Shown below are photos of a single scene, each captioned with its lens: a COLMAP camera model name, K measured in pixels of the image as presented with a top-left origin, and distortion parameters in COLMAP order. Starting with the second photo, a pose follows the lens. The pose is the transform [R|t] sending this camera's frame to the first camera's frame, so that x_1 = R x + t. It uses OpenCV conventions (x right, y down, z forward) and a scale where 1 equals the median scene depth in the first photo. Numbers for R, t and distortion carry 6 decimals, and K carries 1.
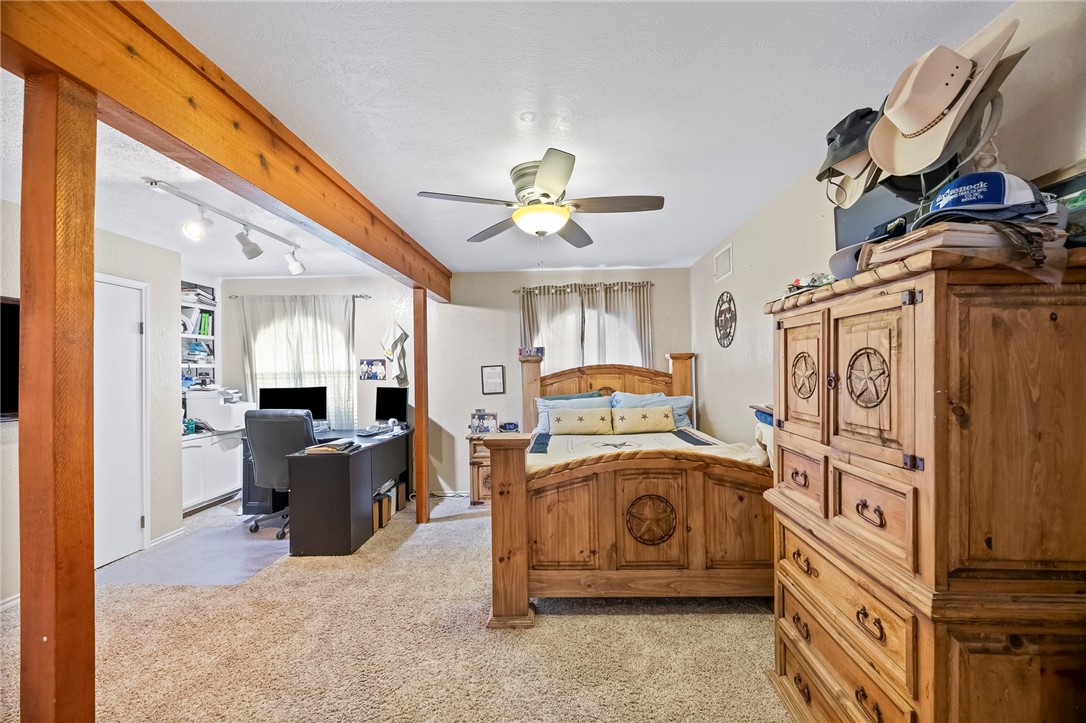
lens RADIAL K [[437.7, 0, 547.6], [0, 437.7, 361.0], [0, 0, 1]] dist [-0.005283, -0.000858]
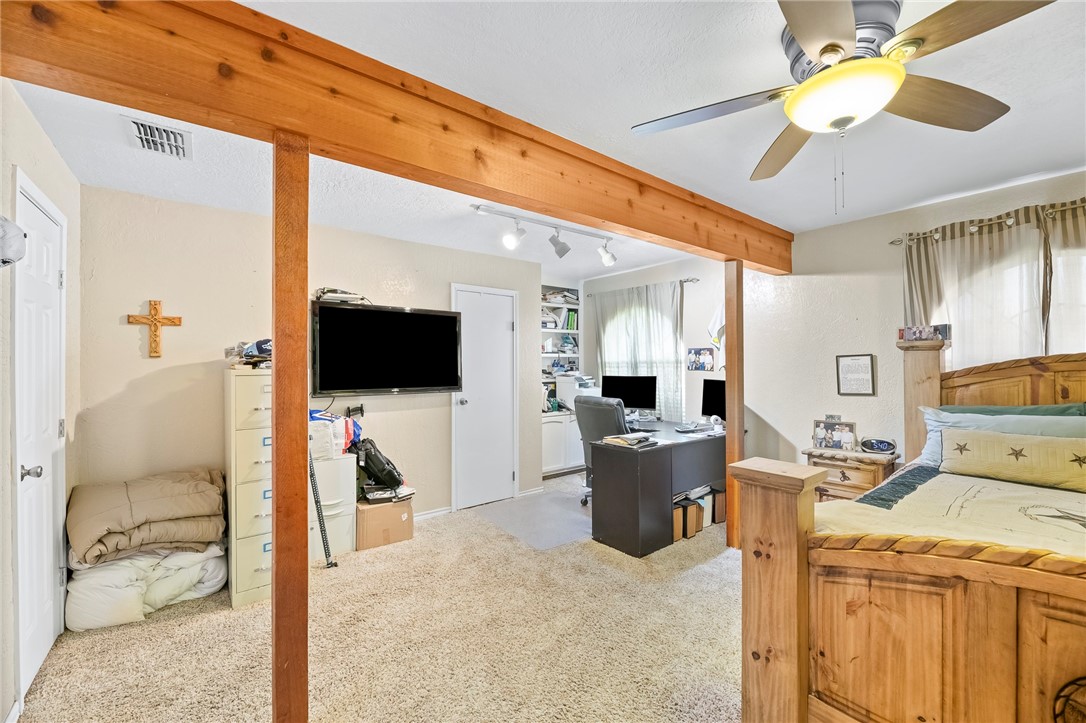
lens RADIAL K [[437.7, 0, 547.6], [0, 437.7, 361.0], [0, 0, 1]] dist [-0.005283, -0.000858]
pose [[0.648143, 0.008904, -0.761466, 0.100042], [0.010180, 0.999741, 0.020355, 0.001126], [0.761450, -0.020944, 0.647885, 0.194807]]
